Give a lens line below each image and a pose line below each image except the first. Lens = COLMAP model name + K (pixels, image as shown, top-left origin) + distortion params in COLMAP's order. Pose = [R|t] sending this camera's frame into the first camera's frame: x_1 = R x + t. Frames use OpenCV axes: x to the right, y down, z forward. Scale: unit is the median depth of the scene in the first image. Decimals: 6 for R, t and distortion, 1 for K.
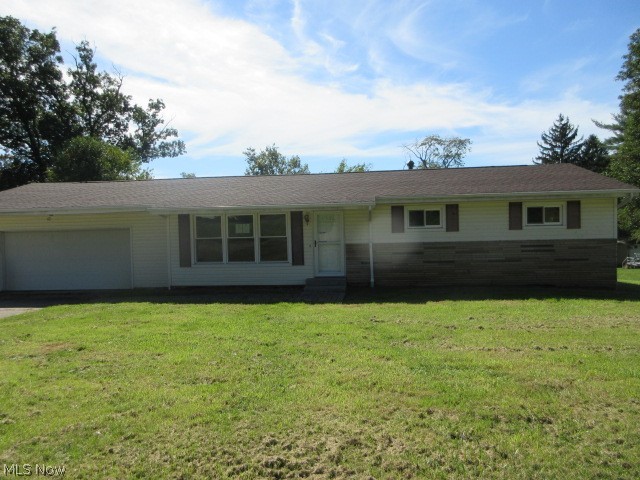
lens RADIAL K [[494.0, 0, 320.0], [0, 494.0, 240.0], [0, 0, 1]] dist [0.006084, 0.004545]
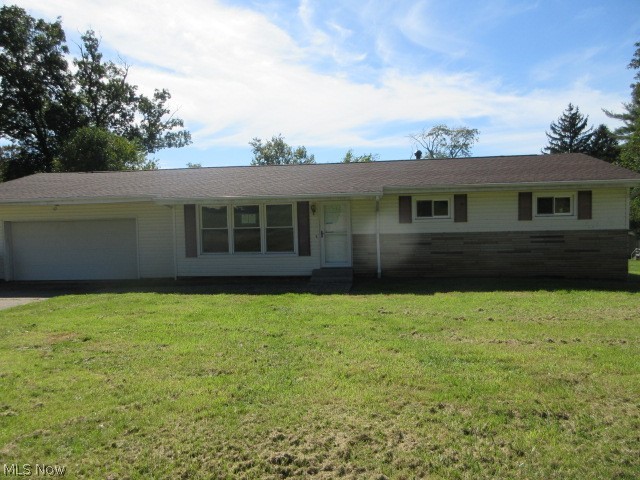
lens RADIAL K [[494.0, 0, 320.0], [0, 494.0, 240.0], [0, 0, 1]] dist [0.006084, 0.004545]
pose [[0.999927, 0.001692, -0.011967, -0.001301], [-0.001471, 0.999829, 0.018435, 0.000860], [0.011996, -0.018416, 0.999758, 0.008366]]
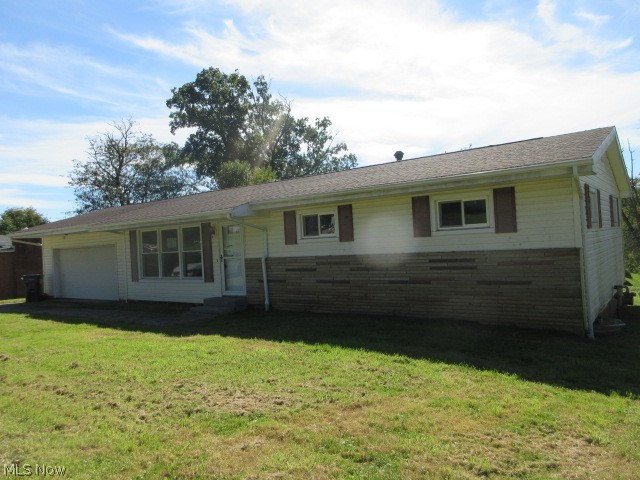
lens RADIAL K [[482.1, 0, 320.0], [0, 482.1, 240.0], [0, 0, 1]] dist [0.032267, 0.000190]
pose [[0.872456, -0.024028, -0.488102, 0.547476], [0.016294, 0.999665, -0.020086, -0.004844], [0.488422, 0.009571, 0.872555, 0.321589]]
